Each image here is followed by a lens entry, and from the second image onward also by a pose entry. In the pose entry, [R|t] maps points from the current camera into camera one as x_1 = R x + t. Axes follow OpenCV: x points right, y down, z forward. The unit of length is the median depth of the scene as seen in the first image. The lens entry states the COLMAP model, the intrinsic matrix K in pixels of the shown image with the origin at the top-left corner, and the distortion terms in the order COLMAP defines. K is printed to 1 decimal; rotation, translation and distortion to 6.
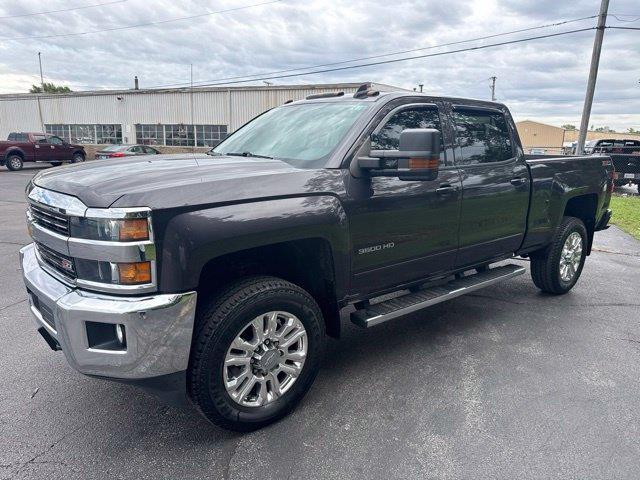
lens RADIAL K [[459.9, 0, 320.0], [0, 459.9, 240.0], [0, 0, 1]] dist [0.031577, -0.028157]
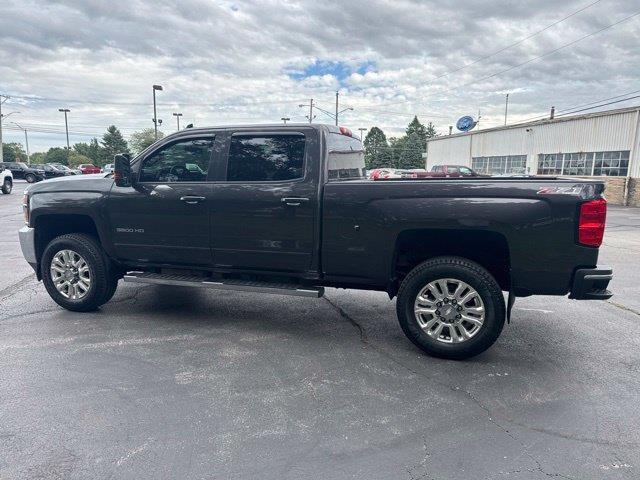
lens RADIAL K [[459.9, 0, 320.0], [0, 459.9, 240.0], [0, 0, 1]] dist [0.031577, -0.028157]
pose [[0.538855, 0.118261, -0.834056, 0.207981], [-0.173054, 0.984520, 0.027791, -0.012219], [0.824432, 0.129362, 0.550979, 0.078935]]
